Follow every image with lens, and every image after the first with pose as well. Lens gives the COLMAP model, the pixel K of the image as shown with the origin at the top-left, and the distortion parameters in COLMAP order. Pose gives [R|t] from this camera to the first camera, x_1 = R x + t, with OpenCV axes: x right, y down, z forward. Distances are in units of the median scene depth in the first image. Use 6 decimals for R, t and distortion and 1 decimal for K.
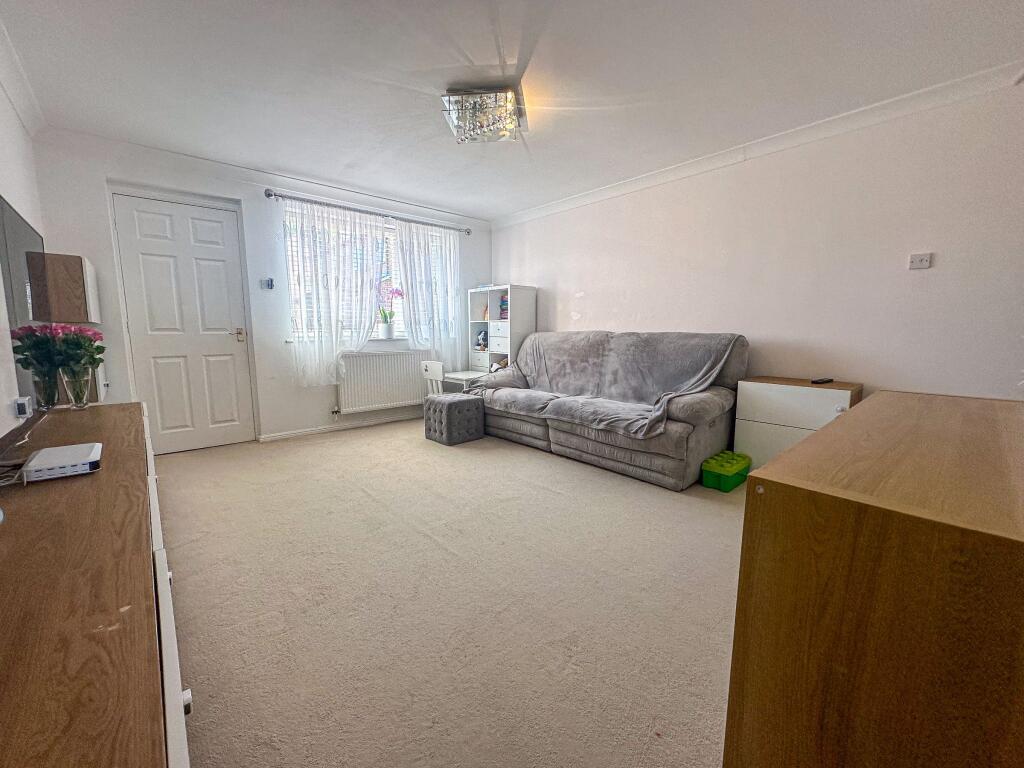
lens RADIAL K [[416.0, 0, 512.0], [0, 416.0, 384.0], [0, 0, 1]] dist [0.000673, 0.000030]
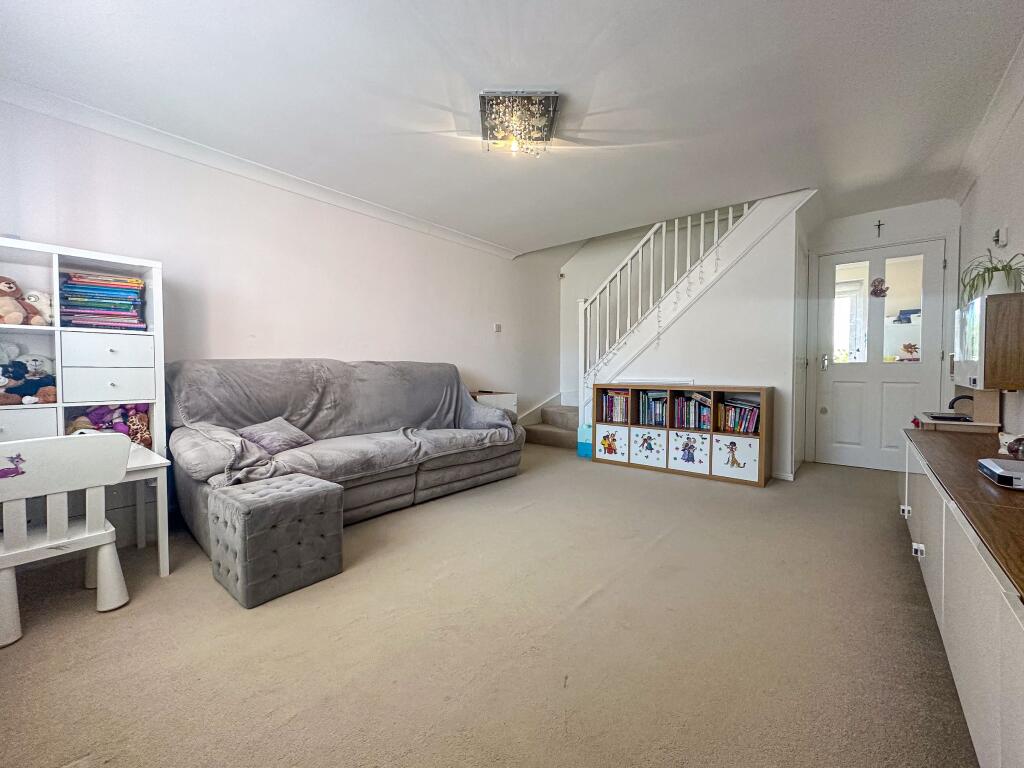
lens RADIAL K [[416.0, 0, 512.0], [0, 416.0, 384.0], [0, 0, 1]] dist [0.000673, 0.000030]
pose [[-0.137633, -0.033326, 0.989922, -0.672221], [0.130762, 0.990075, 0.051512, -0.079723], [-0.981814, 0.136534, -0.131909, 0.815541]]
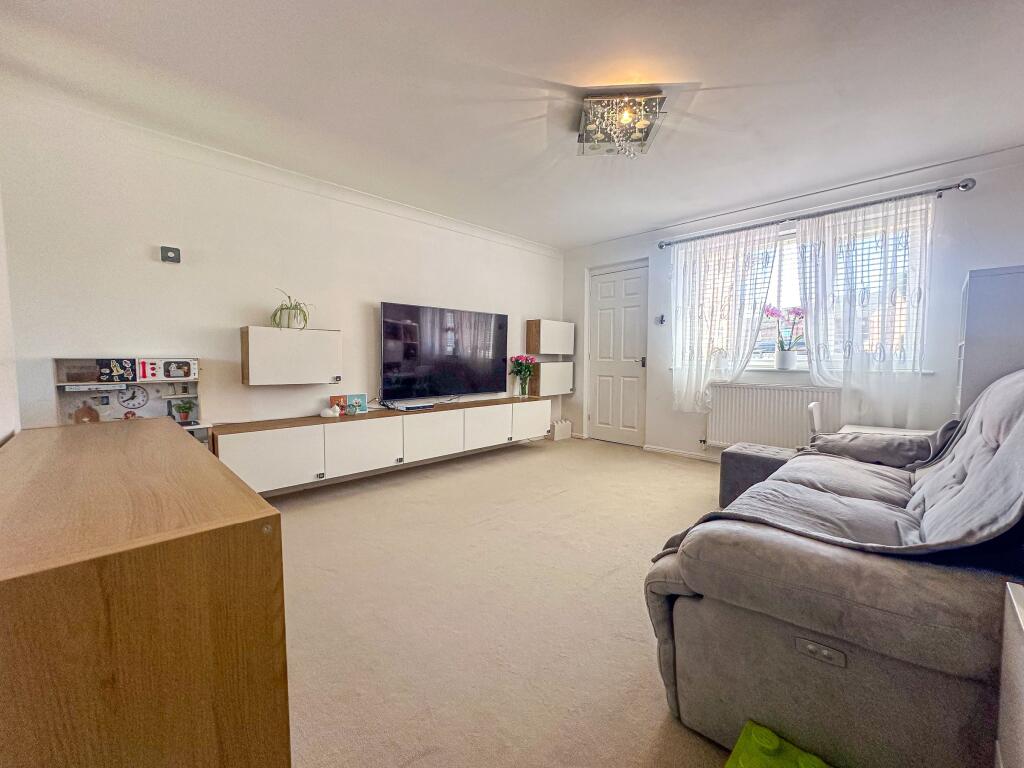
lens RADIAL K [[416.0, 0, 512.0], [0, 416.0, 384.0], [0, 0, 1]] dist [0.000673, 0.000030]
pose [[0.053756, 0.062520, -0.996595, 0.583878], [-0.133702, 0.989502, 0.054863, -0.067619], [0.989563, 0.130298, 0.061550, 0.530059]]
